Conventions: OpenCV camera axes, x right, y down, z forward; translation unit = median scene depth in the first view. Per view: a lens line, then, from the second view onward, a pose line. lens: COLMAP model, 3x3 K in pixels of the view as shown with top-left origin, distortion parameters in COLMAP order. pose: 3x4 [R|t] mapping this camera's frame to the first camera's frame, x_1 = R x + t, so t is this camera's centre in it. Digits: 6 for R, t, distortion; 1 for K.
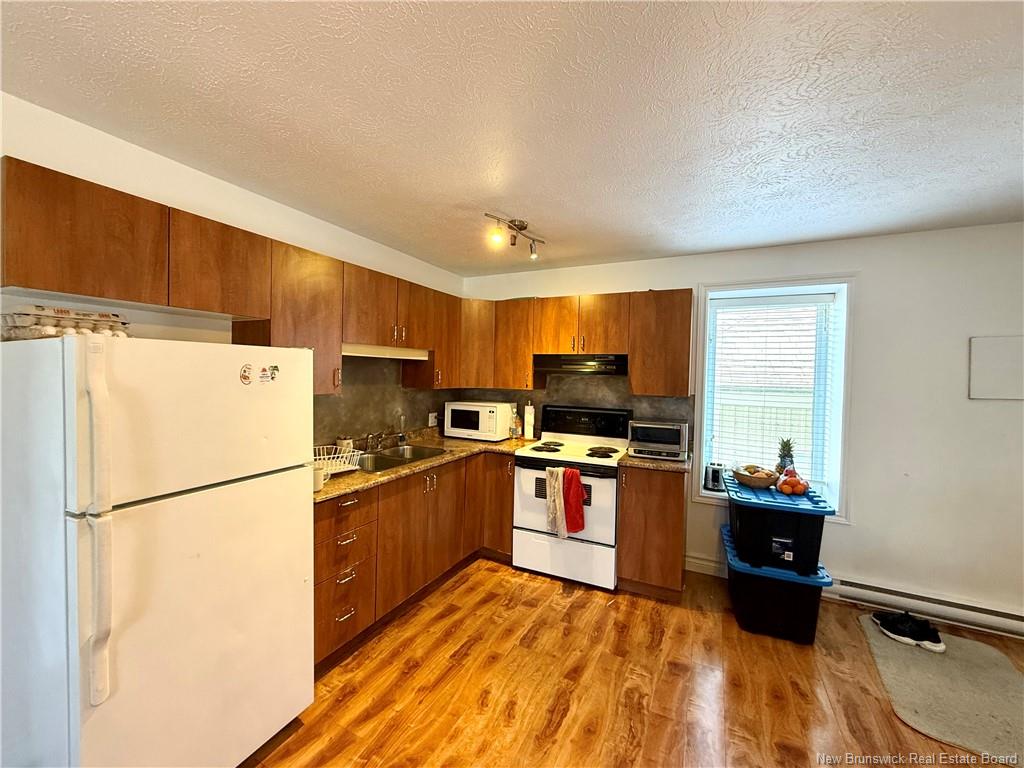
lens RADIAL K [[406.5, 0, 512.0], [0, 406.5, 384.0], [0, 0, 1]] dist [0.000361, 0.000033]
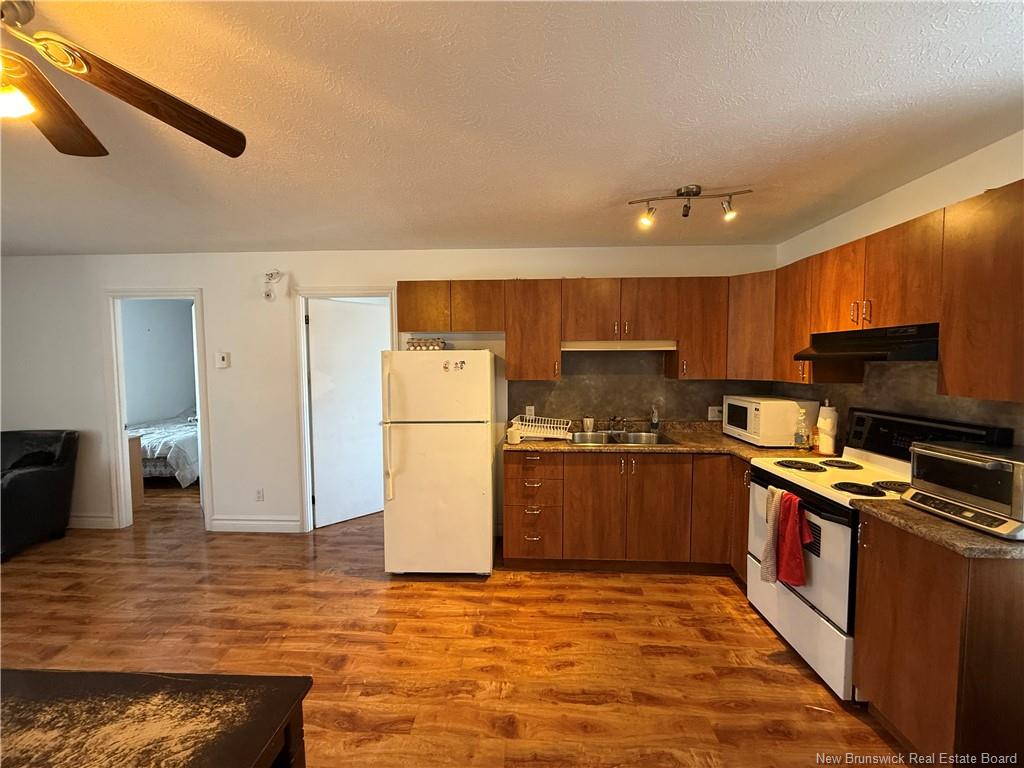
lens RADIAL K [[406.5, 0, 512.0], [0, 406.5, 384.0], [0, 0, 1]] dist [0.000361, 0.000033]
pose [[0.404889, 0.028312, -0.913927, 0.610336], [-0.013069, 0.999598, 0.025176, 0.004396], [0.914272, 0.001750, 0.405096, 0.273478]]
